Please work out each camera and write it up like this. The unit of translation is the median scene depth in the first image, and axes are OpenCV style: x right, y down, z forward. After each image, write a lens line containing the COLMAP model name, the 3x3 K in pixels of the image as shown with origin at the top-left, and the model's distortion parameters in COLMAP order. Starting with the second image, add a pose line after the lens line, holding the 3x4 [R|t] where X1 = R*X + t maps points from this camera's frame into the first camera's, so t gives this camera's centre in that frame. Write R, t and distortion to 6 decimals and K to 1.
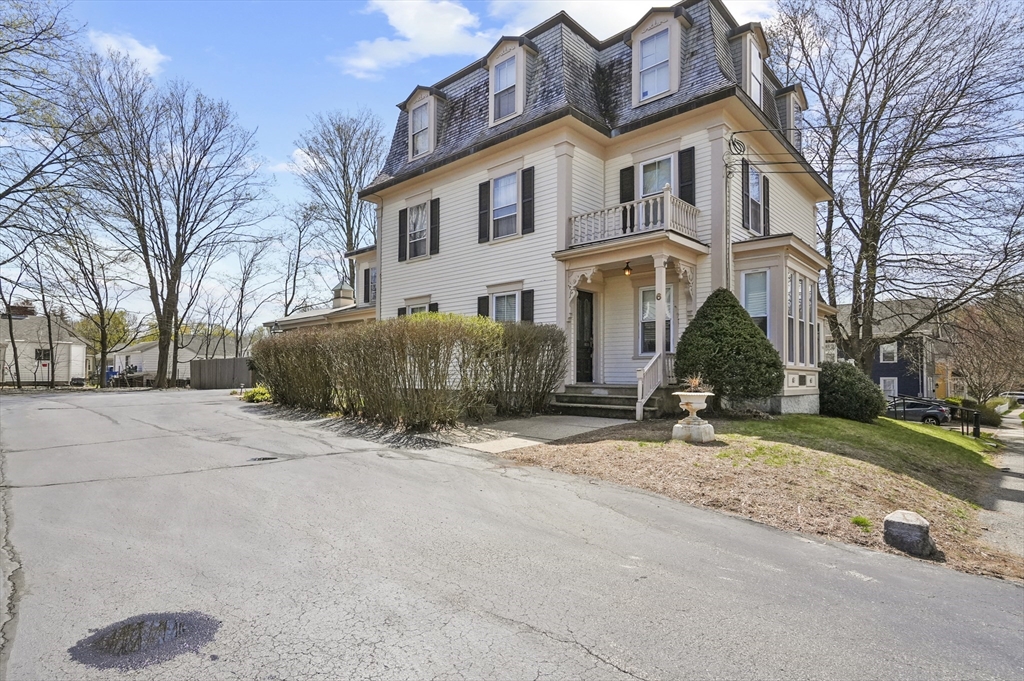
lens RADIAL K [[536.7, 0, 511.3], [0, 536.7, 365.3], [0, 0, 1]] dist [0.011913, 0.000435]
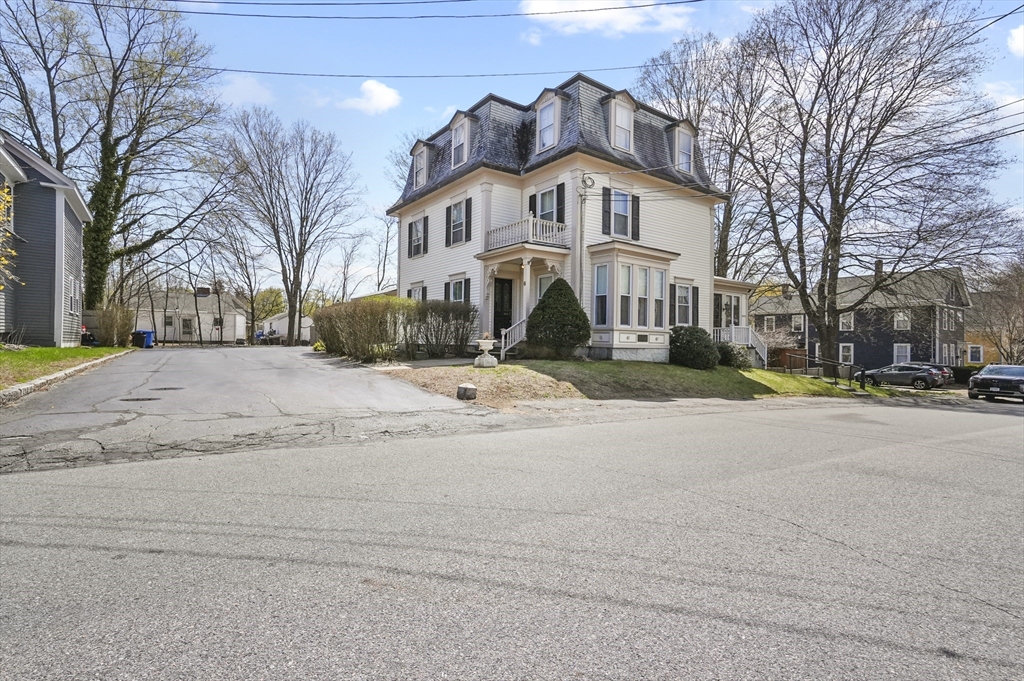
lens RADIAL K [[496.3, 0, 512.0], [0, 496.3, 340.5], [0, 0, 1]] dist [0.001860, 0.017576]
pose [[0.980087, 0.007912, -0.198413, 0.357148], [-0.004851, 0.999862, 0.015908, 0.011129], [0.198512, -0.014629, 0.979989, -0.297198]]
